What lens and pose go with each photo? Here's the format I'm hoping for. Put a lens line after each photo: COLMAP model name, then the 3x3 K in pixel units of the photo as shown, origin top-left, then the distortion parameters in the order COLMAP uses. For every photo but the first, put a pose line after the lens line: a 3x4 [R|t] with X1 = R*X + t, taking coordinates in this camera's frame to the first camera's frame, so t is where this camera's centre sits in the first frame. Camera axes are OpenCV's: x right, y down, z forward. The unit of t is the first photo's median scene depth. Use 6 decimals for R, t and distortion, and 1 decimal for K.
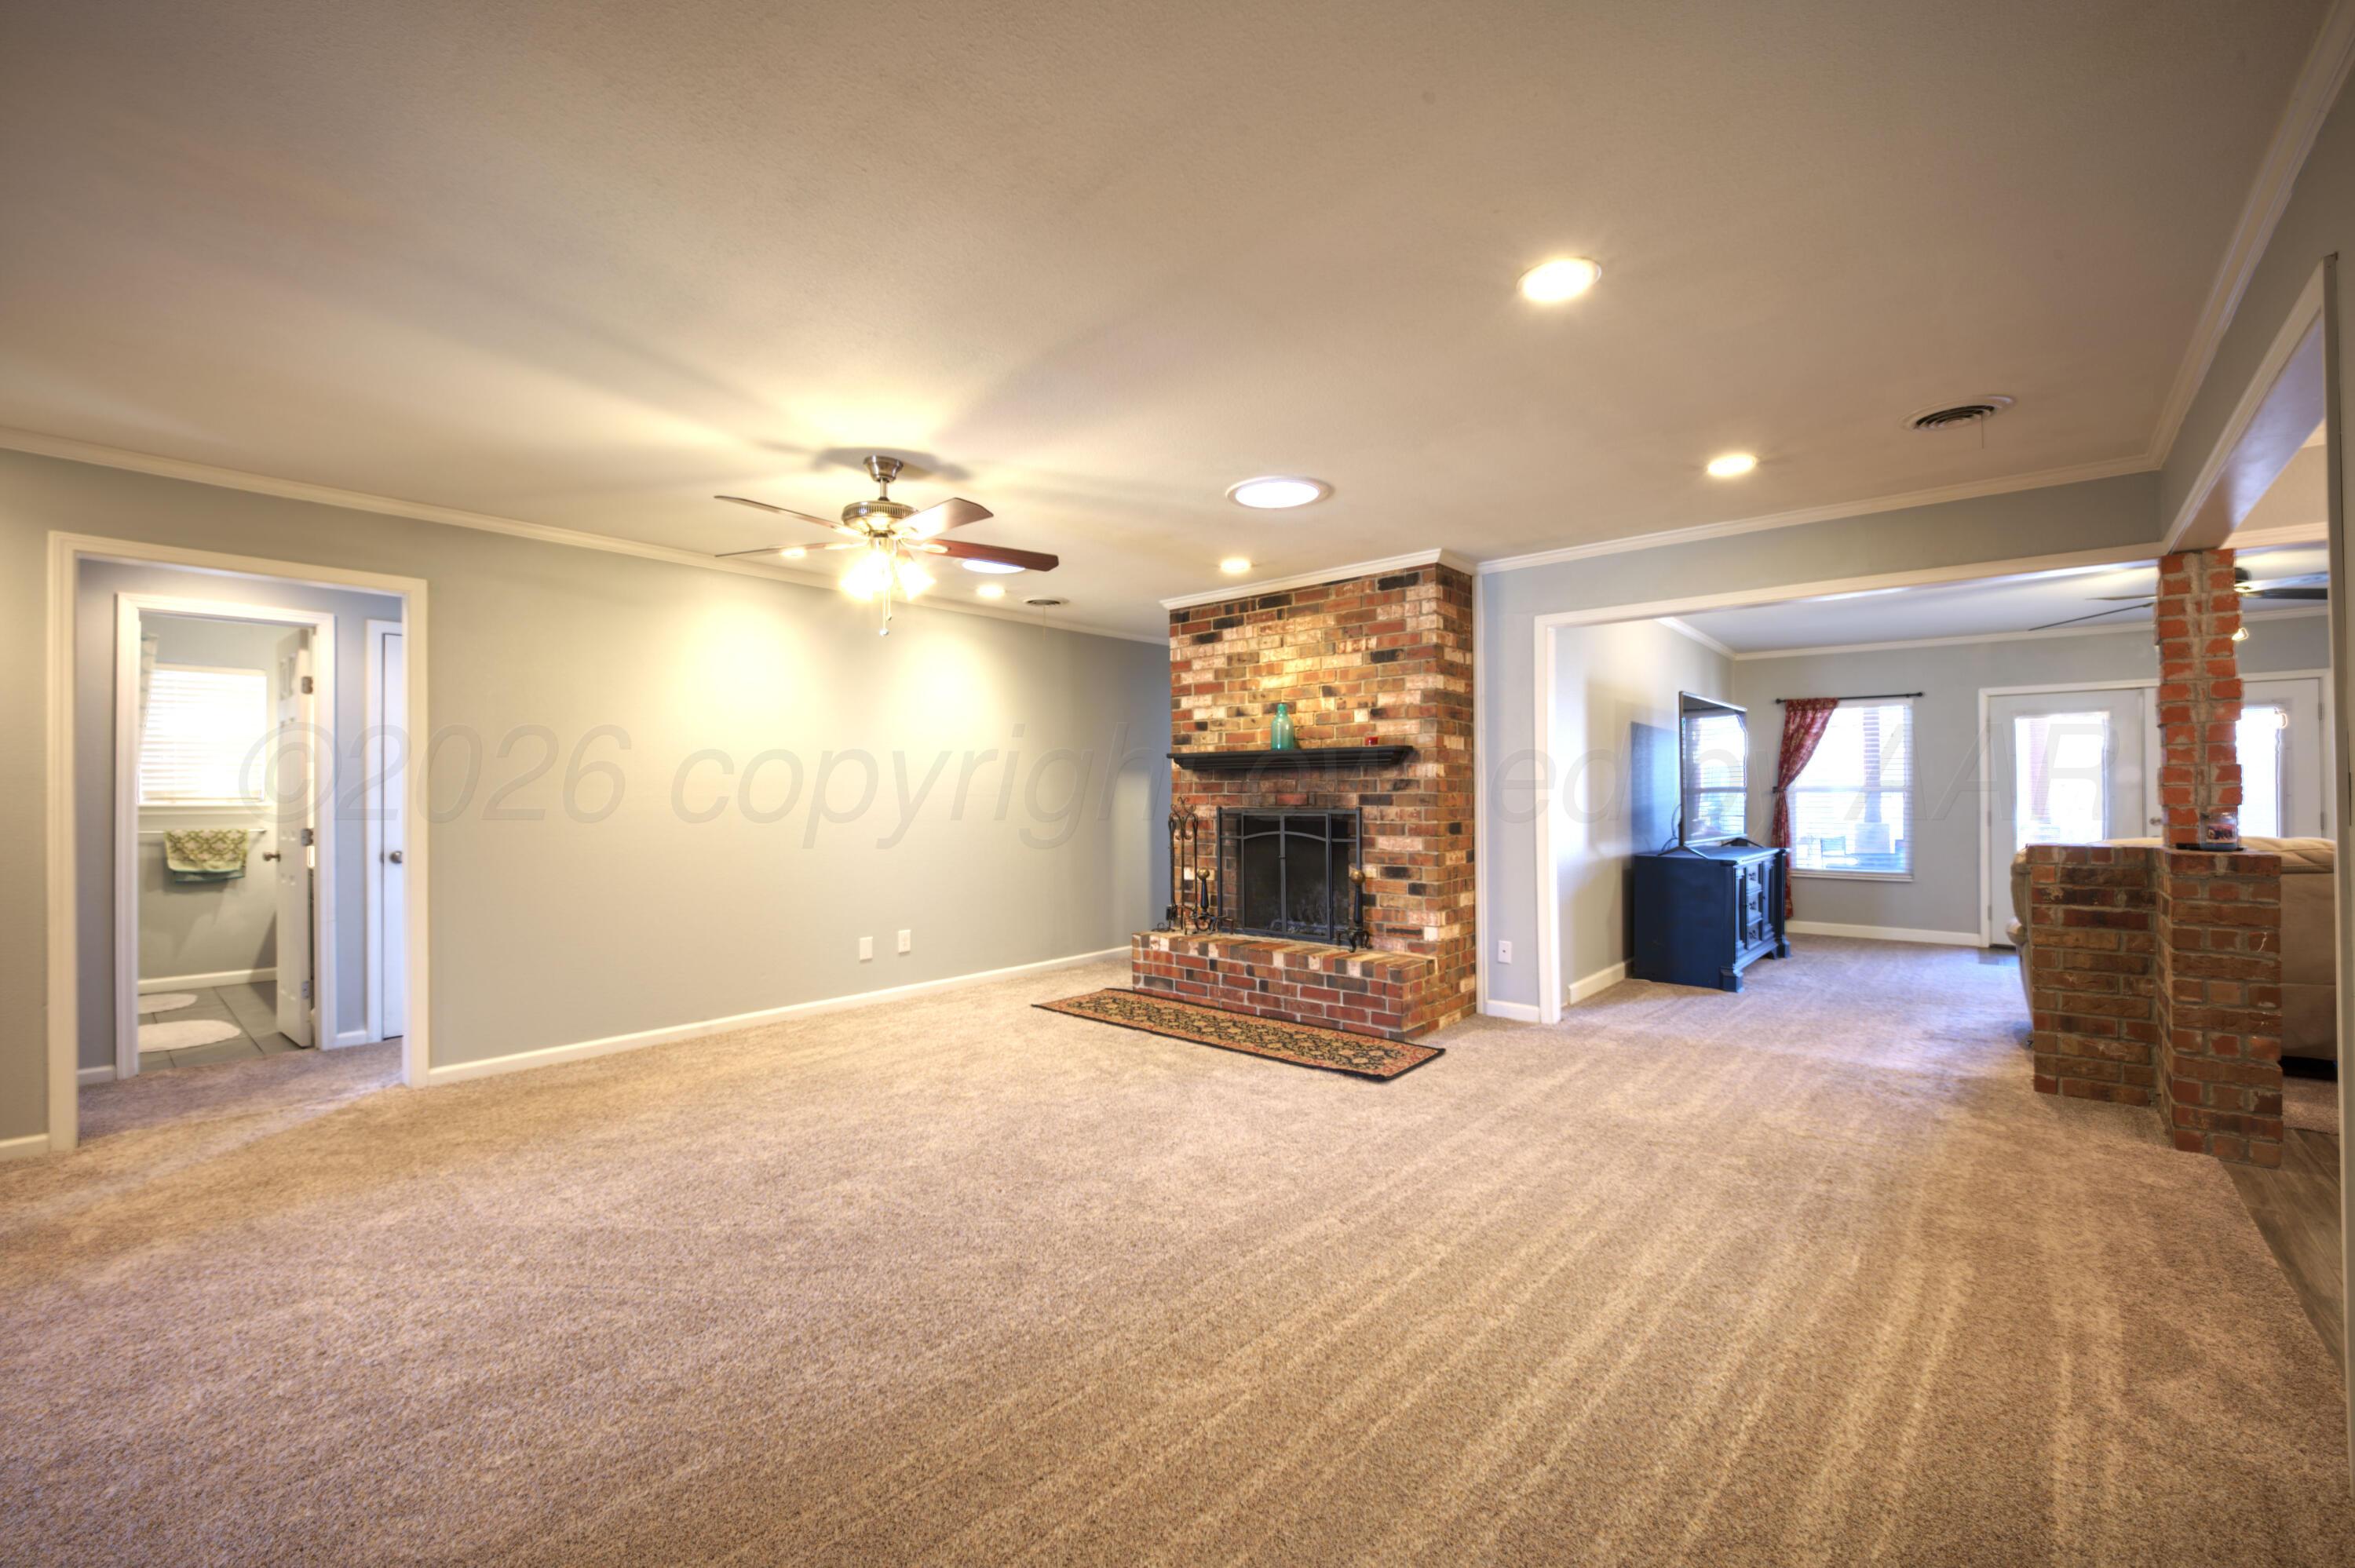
lens RADIAL K [[963.2, 0, 1184.3], [0, 963.2, 789.6], [0, 0, 1]] dist [-0.000897, -0.000003]
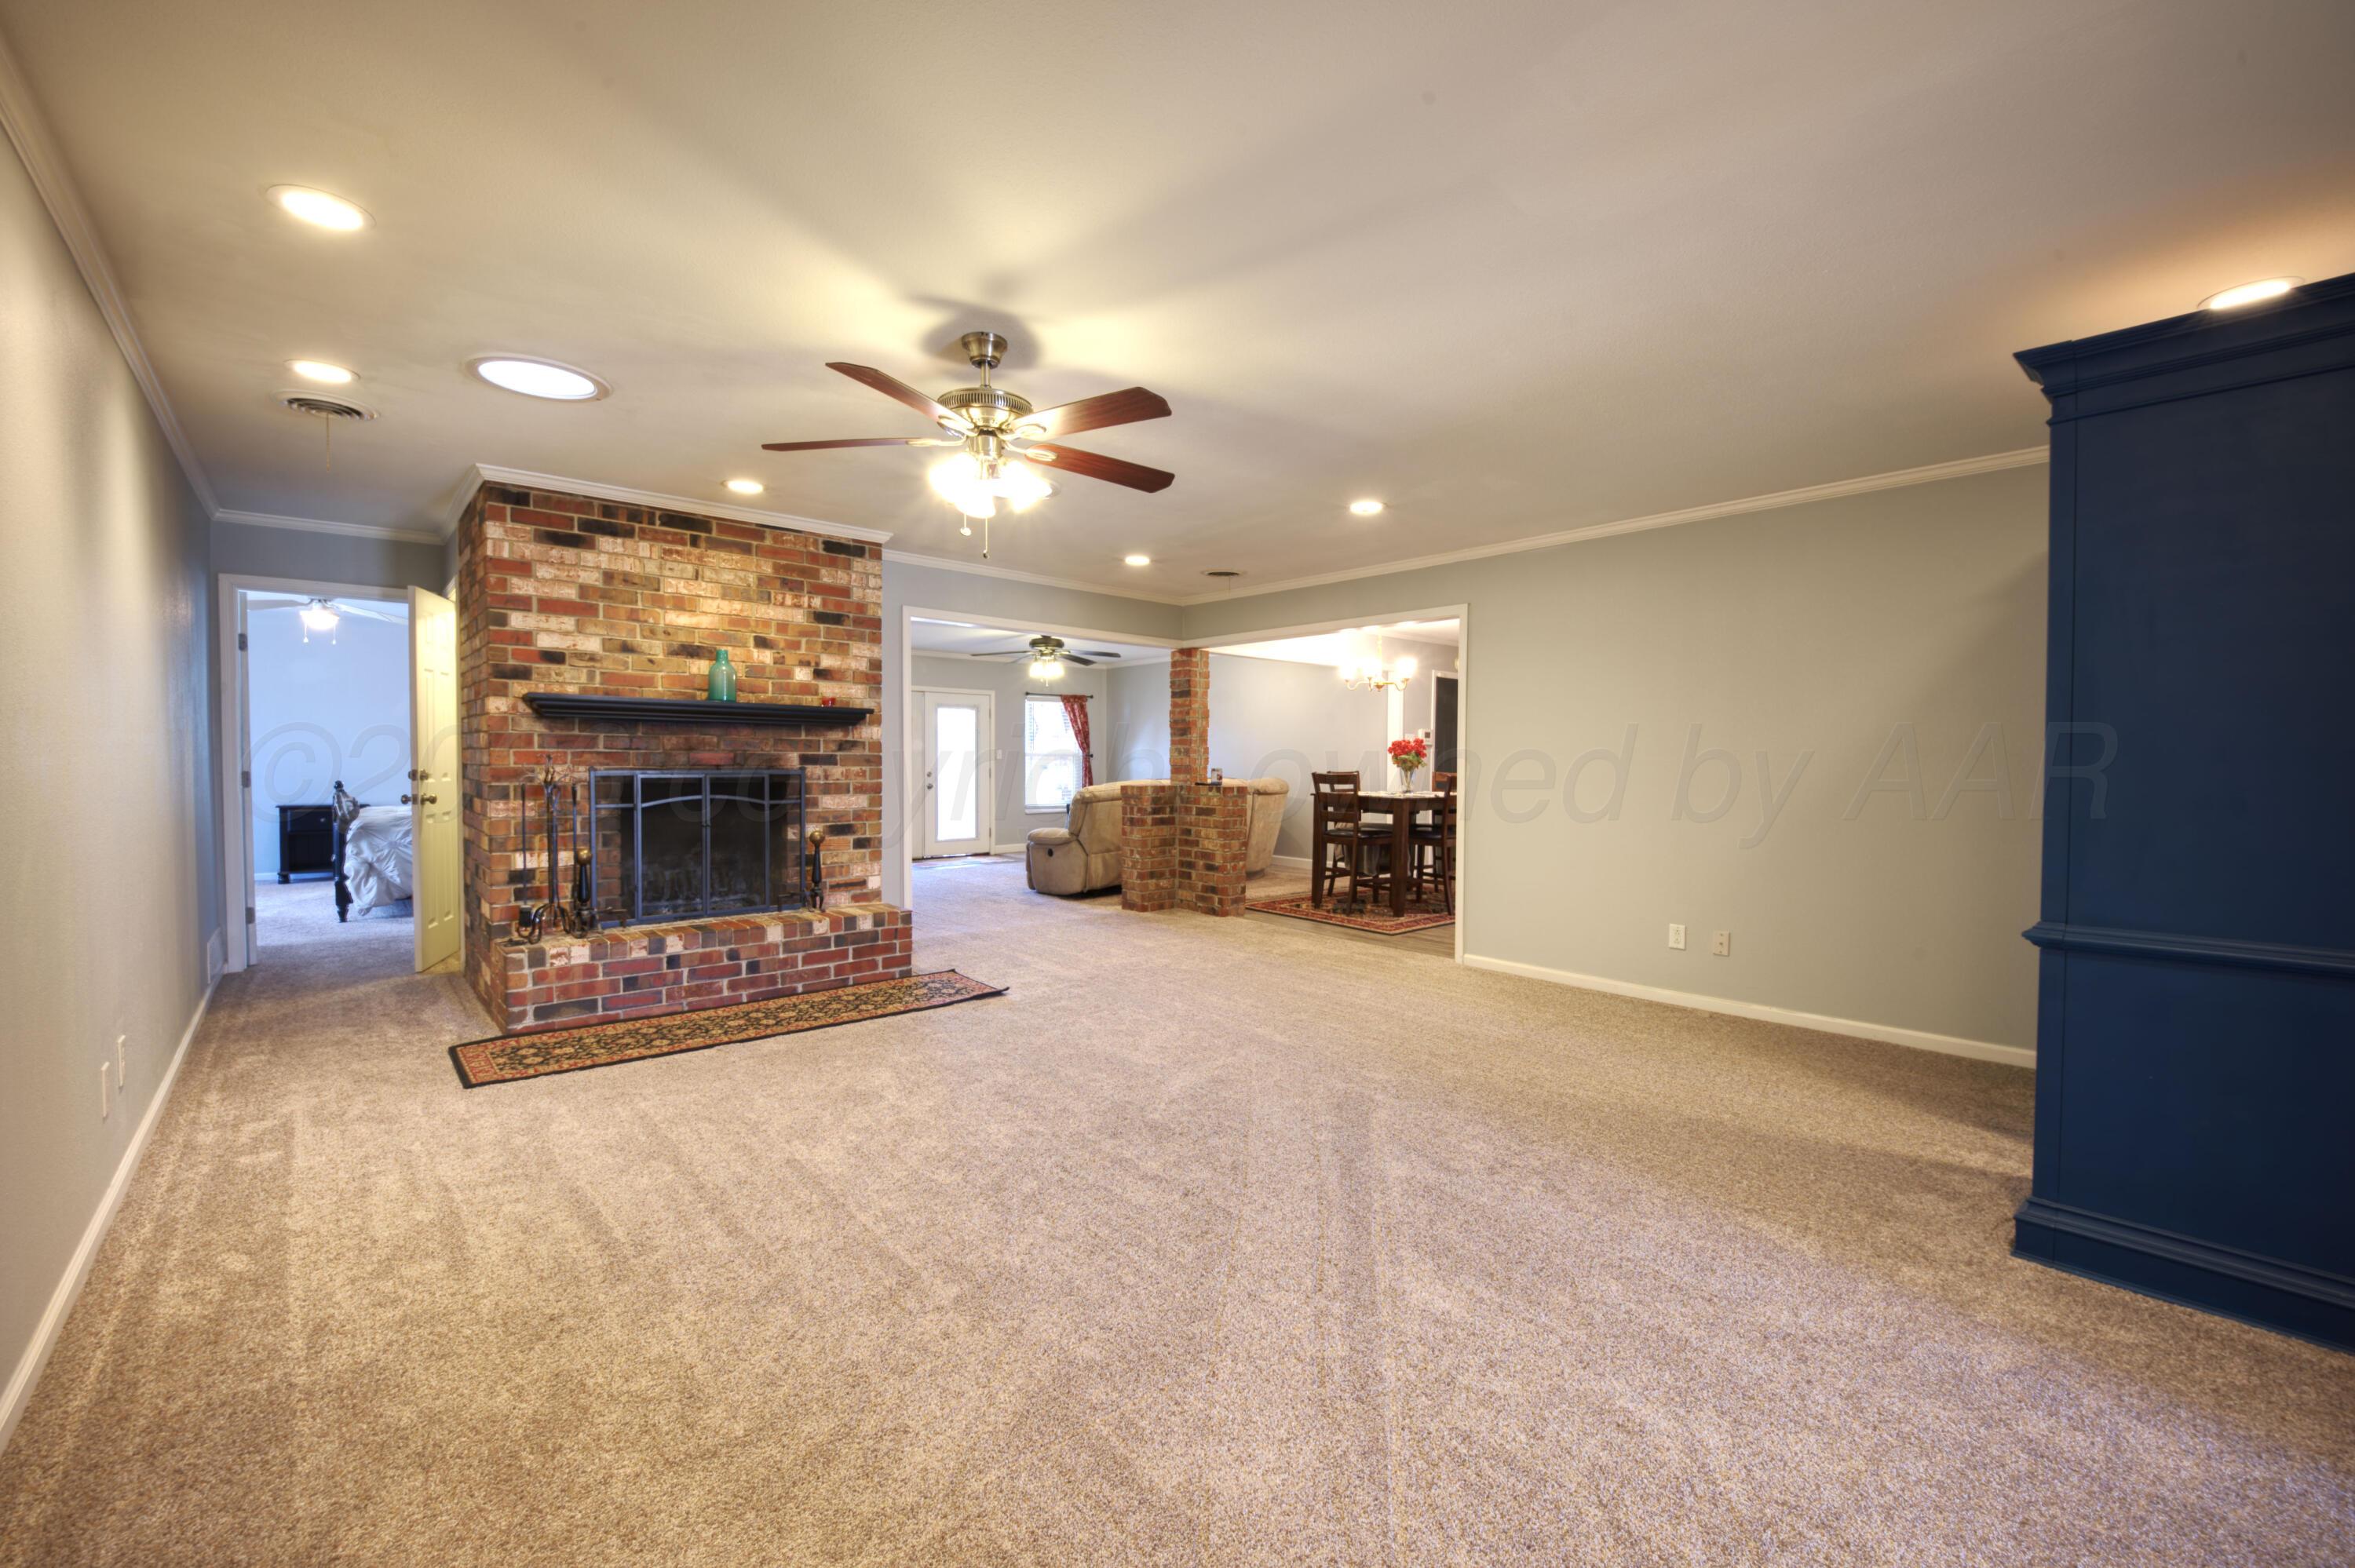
lens RADIAL K [[963.2, 0, 1185.3], [0, 963.2, 787.9], [0, 0, 1]] dist [-0.000897, -0.000003]
pose [[0.125448, -0.023661, 0.991818, -0.734419], [-0.016515, 0.999527, 0.025934, 0.007477], [-0.991963, -0.019633, 0.124998, 0.482395]]
